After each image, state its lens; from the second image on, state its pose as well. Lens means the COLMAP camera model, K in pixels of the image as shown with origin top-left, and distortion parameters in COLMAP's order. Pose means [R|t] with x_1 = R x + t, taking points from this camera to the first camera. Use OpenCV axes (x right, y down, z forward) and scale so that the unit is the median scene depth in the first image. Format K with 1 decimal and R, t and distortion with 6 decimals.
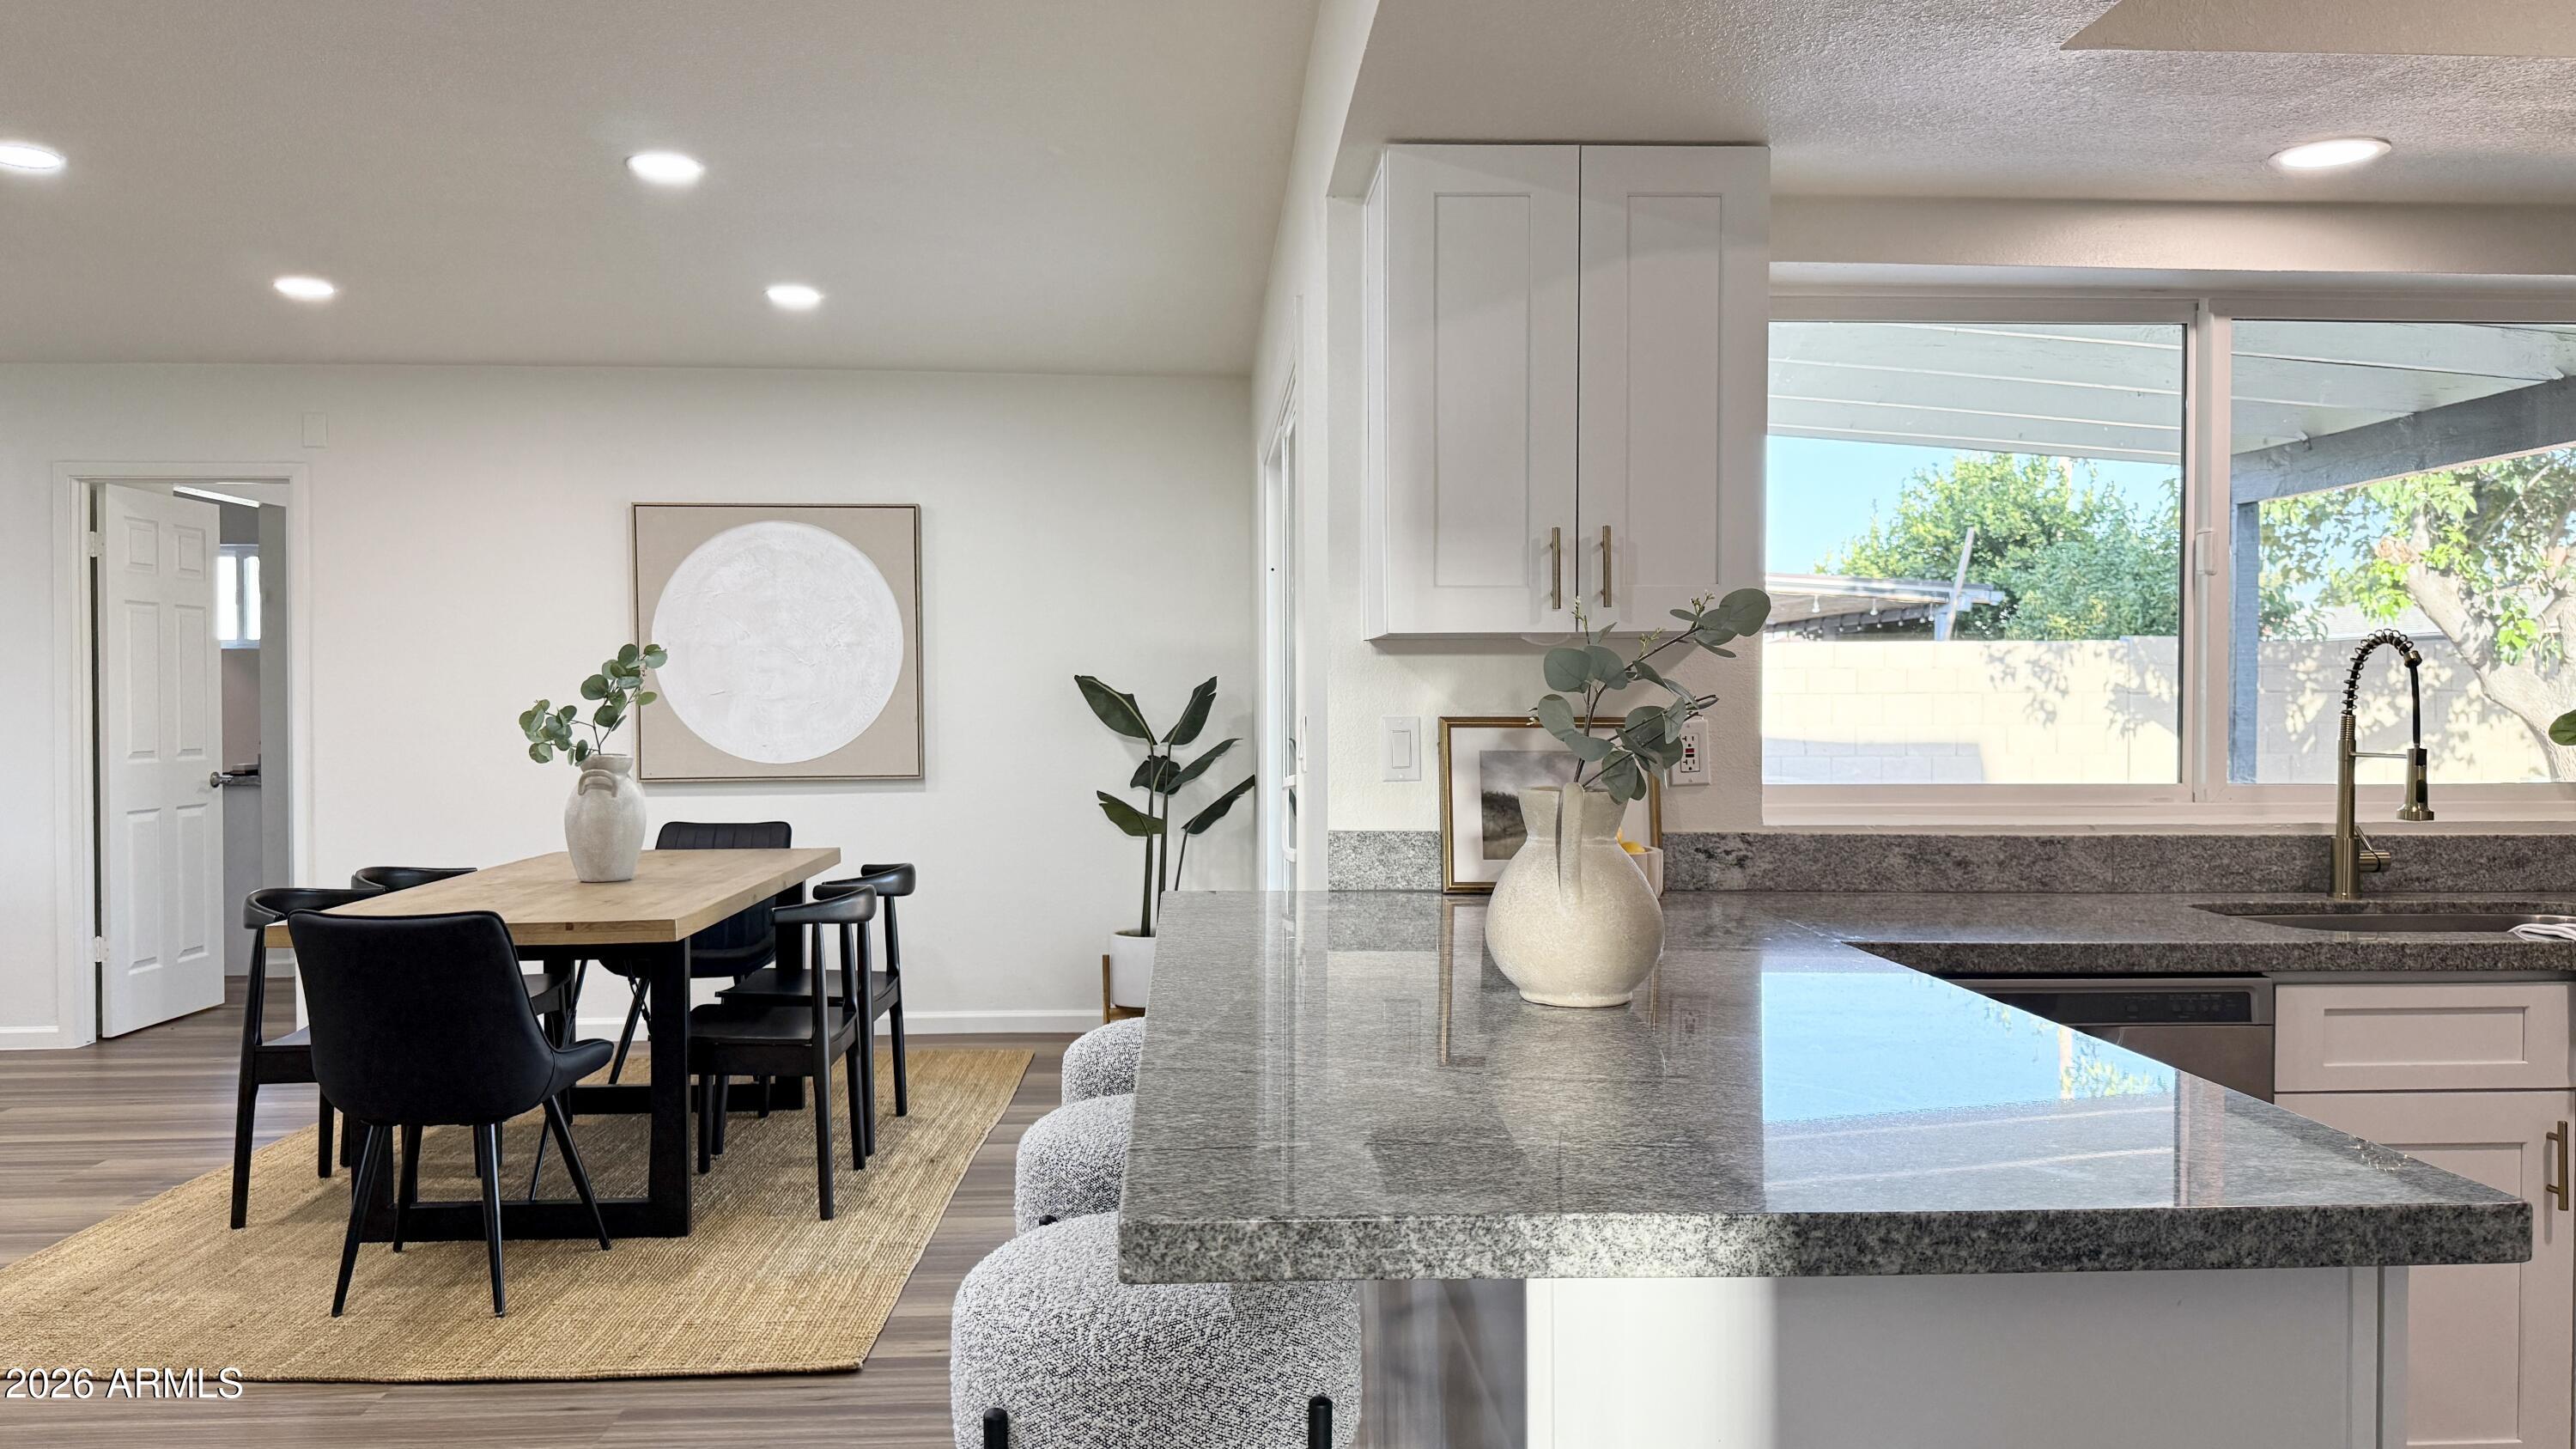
lens RADIAL K [[1811.0, 0, 1278.8], [0, 1811.0, 725.5], [0, 0, 1]] dist [0.056787, -0.075891]
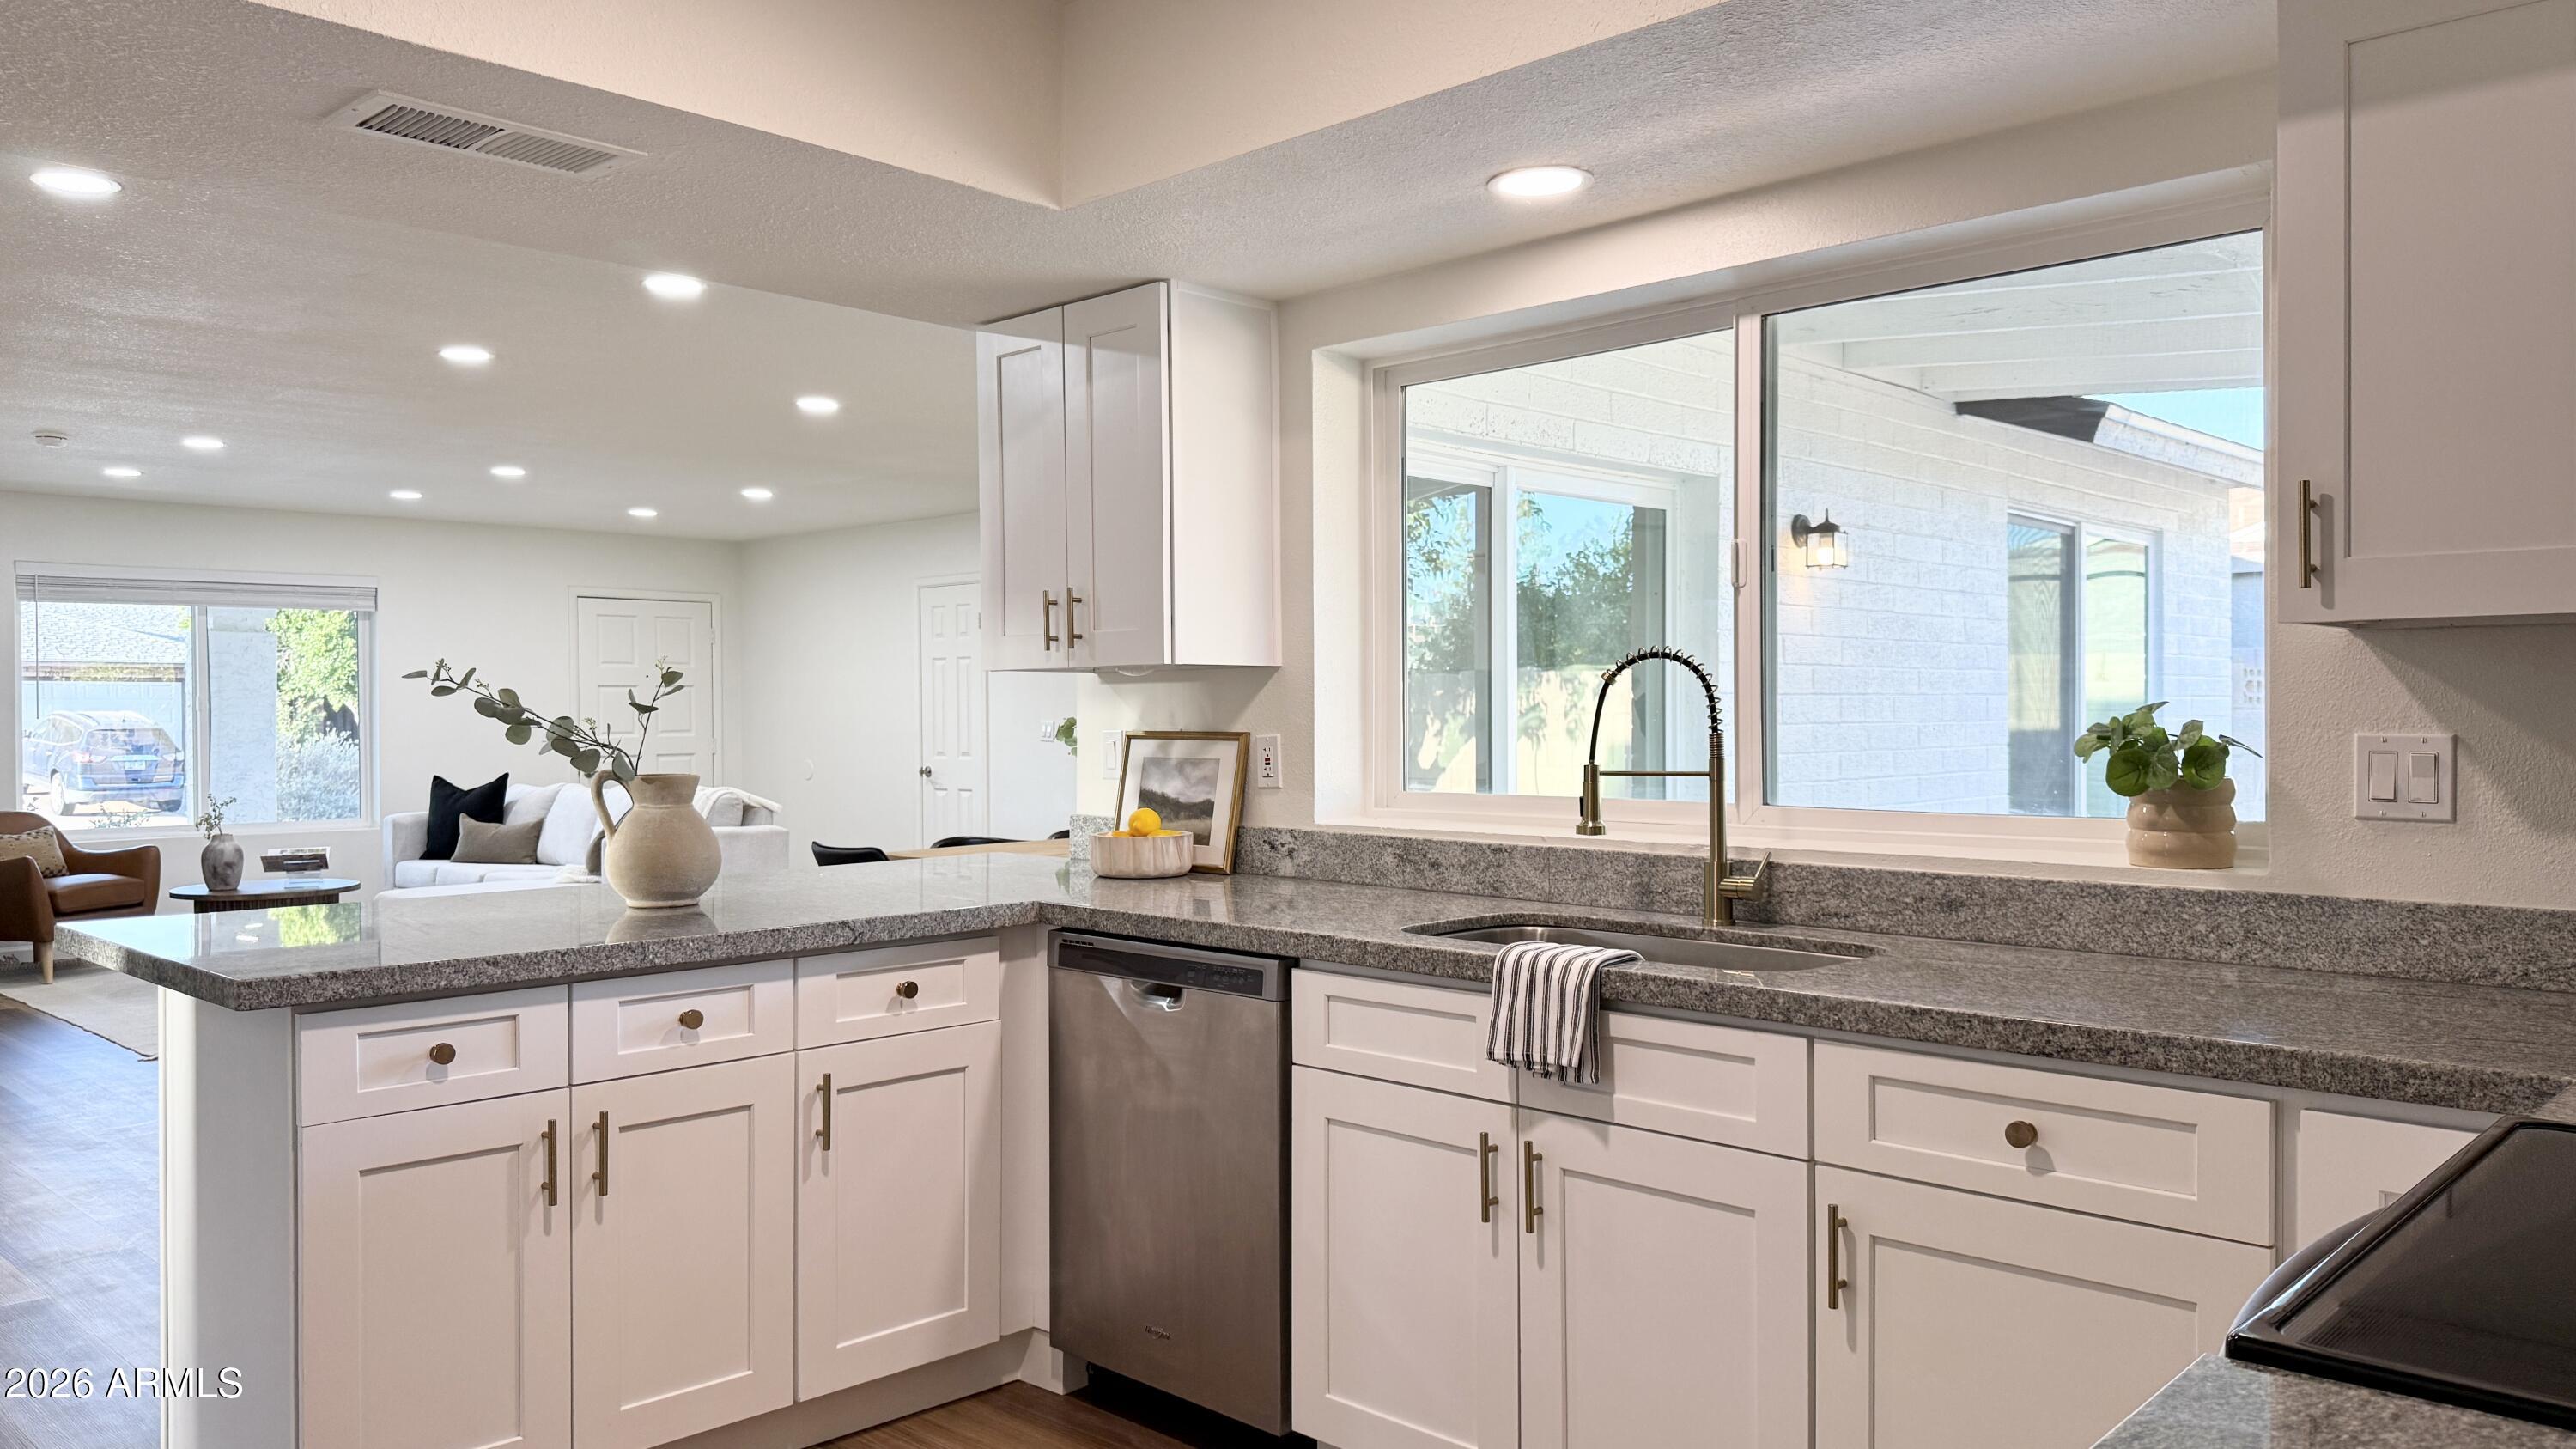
lens RADIAL K [[1811.0, 0, 1266.8], [0, 1811.0, 722.9], [0, 0, 1]] dist [0.056787, -0.075891]
pose [[0.672162, 0.000236, -0.740404, 1.153927], [-0.006872, 0.999959, -0.005920, -0.003474], [0.740372, 0.009067, 0.672136, 0.194282]]
